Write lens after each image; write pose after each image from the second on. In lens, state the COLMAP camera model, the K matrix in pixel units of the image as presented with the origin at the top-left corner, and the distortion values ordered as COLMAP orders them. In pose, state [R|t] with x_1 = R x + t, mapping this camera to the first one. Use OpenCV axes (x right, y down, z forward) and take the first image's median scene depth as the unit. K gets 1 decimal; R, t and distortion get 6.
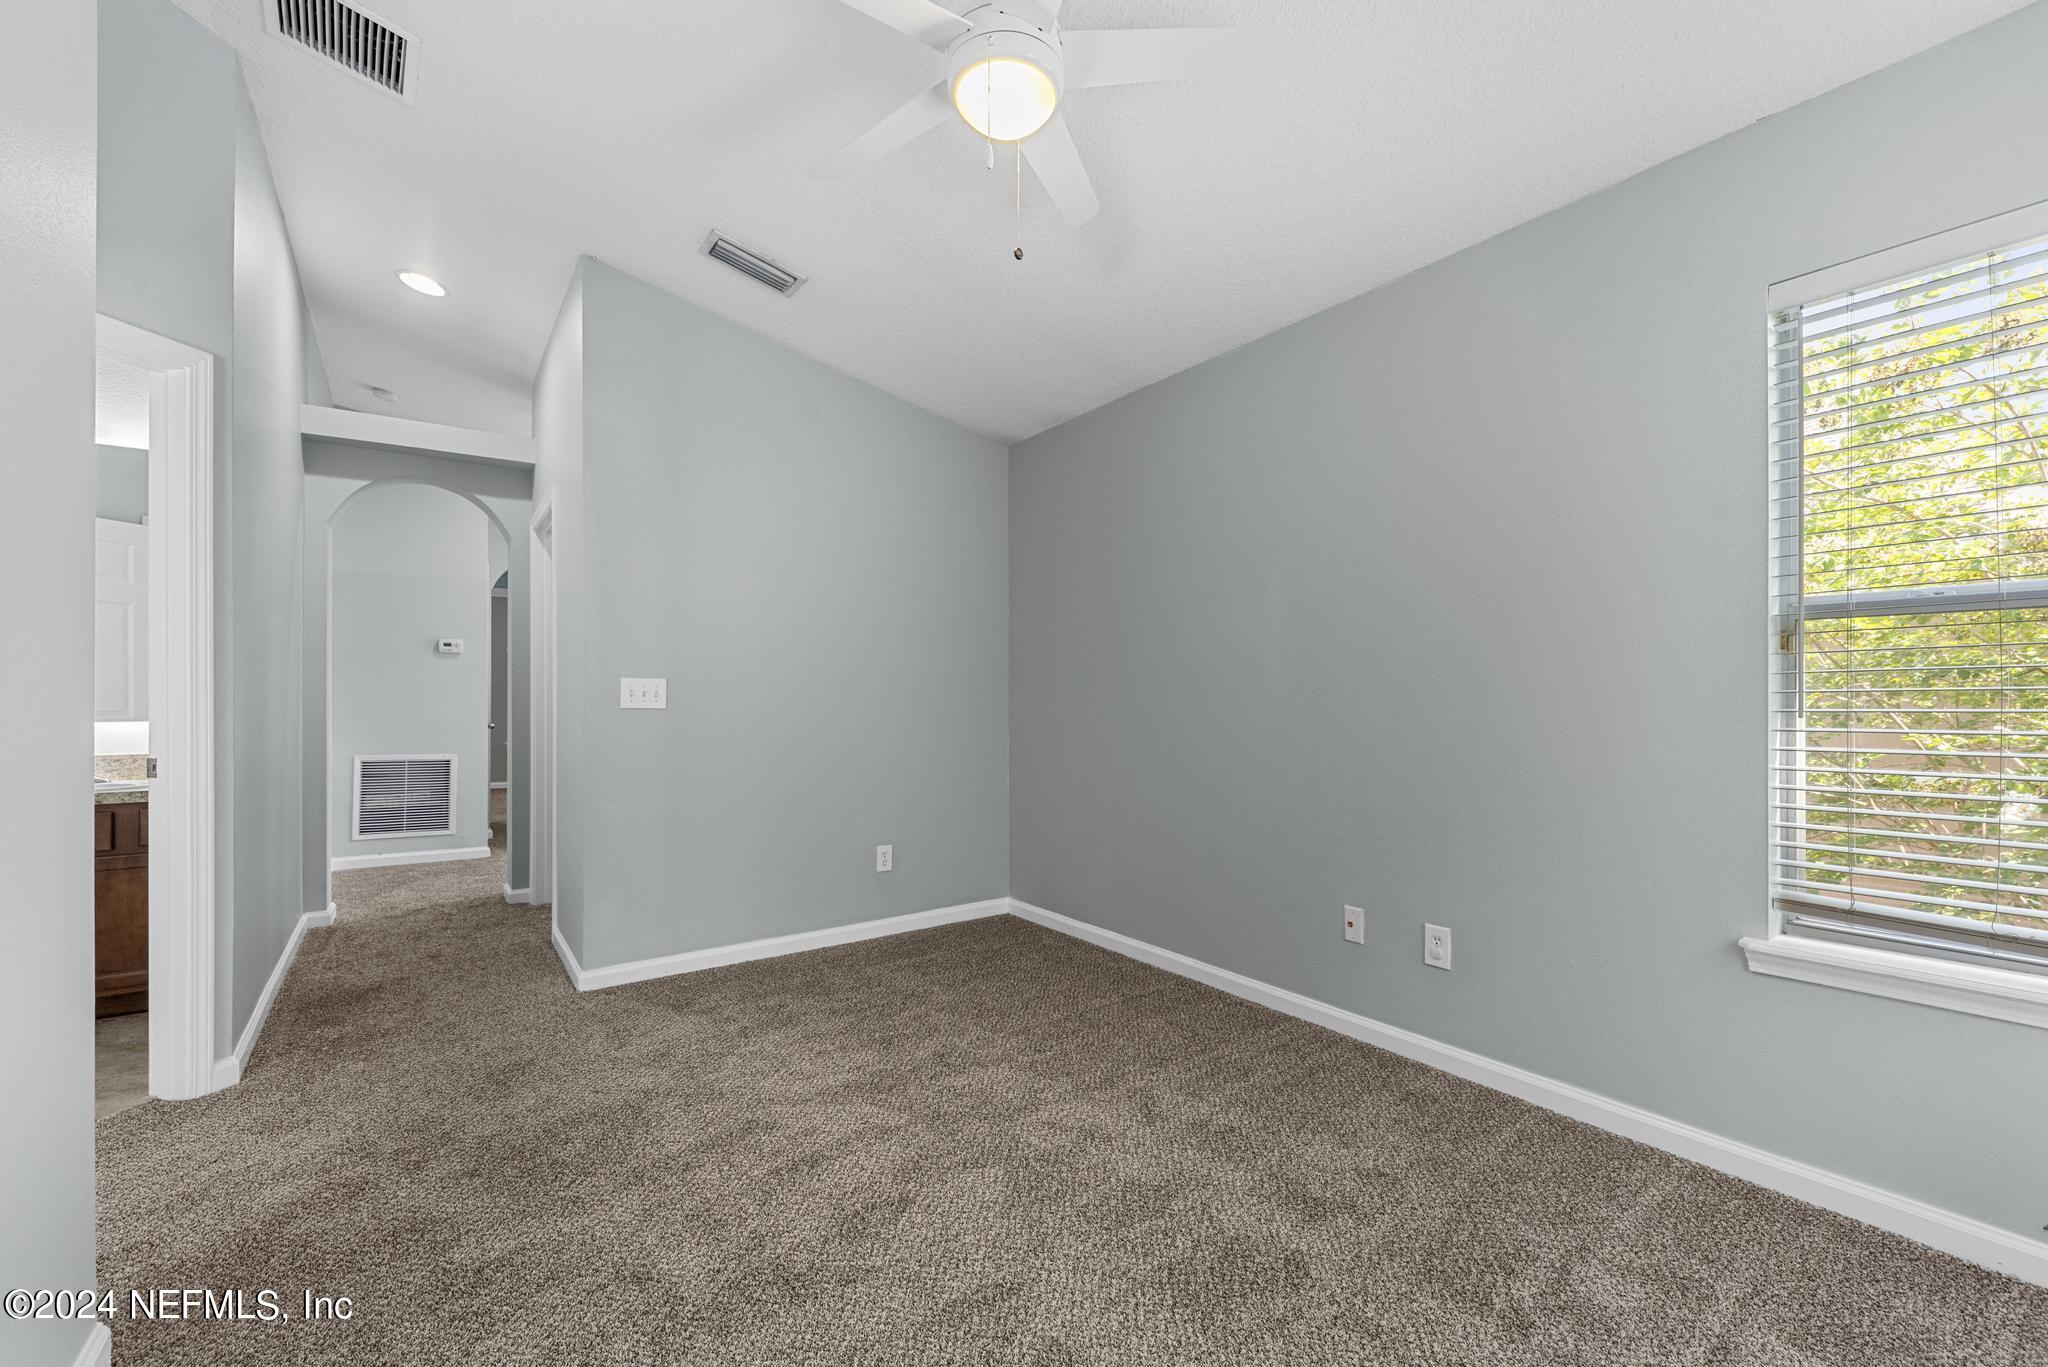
lens RADIAL K [[847.8, 0, 1024.0], [0, 847.8, 683.5], [0, 0, 1]] dist [0.001030, 0.000225]
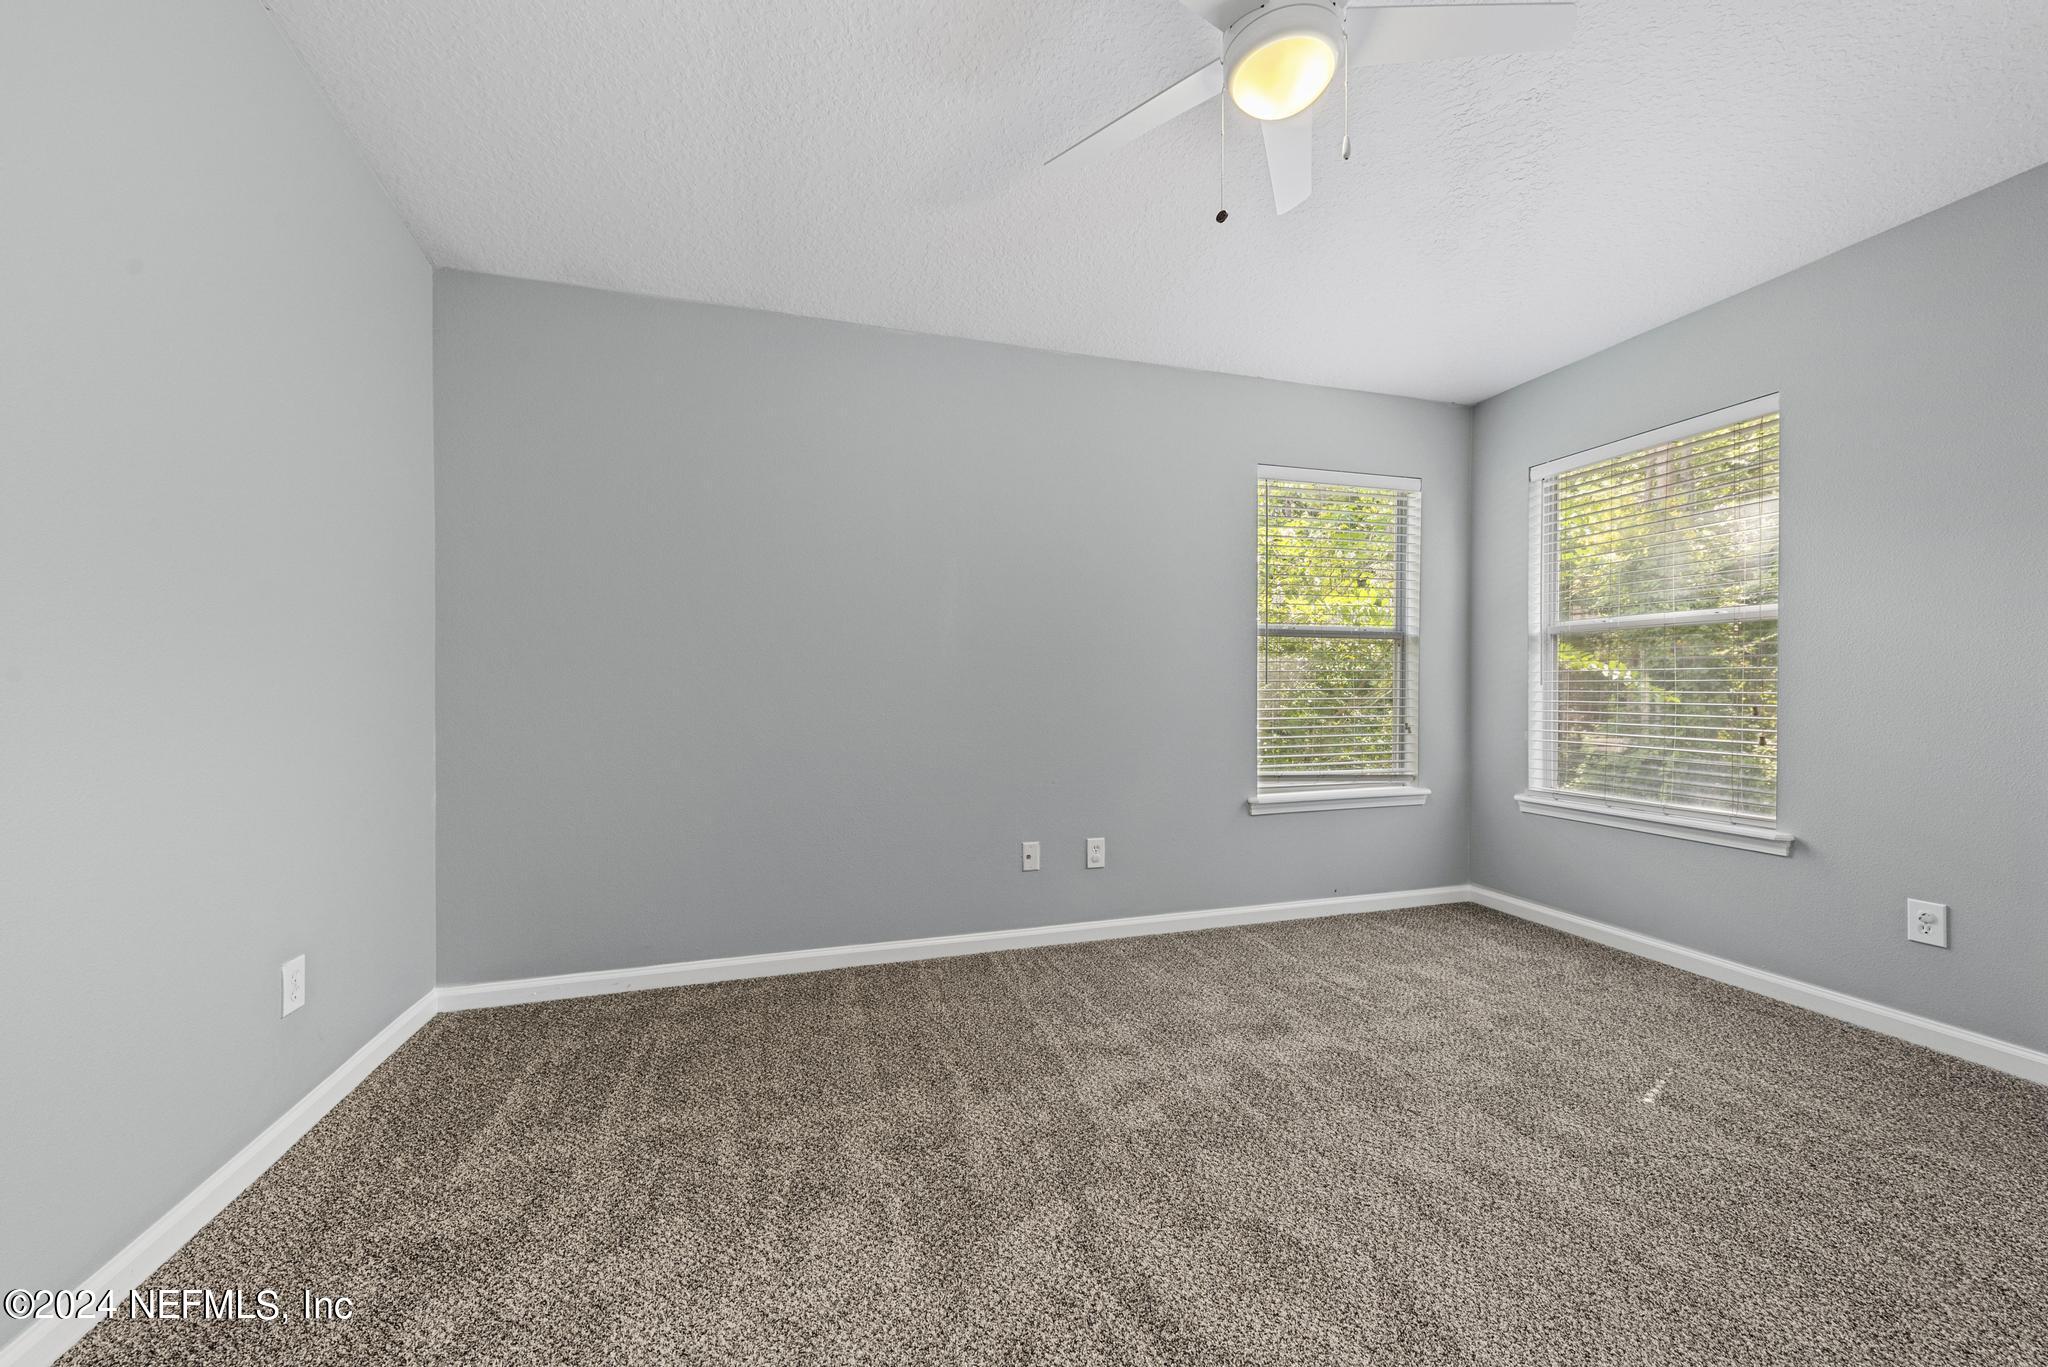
lens RADIAL K [[749.5, 0, 1024.0], [0, 749.5, 683.5], [0, 0, 1]] dist [0.000617, 0.000077]
pose [[0.322631, 0.005825, 0.946507, -0.728468], [-0.012651, 0.999918, -0.001841, 0.039822], [-0.946440, -0.011380, 0.322678, 0.744013]]
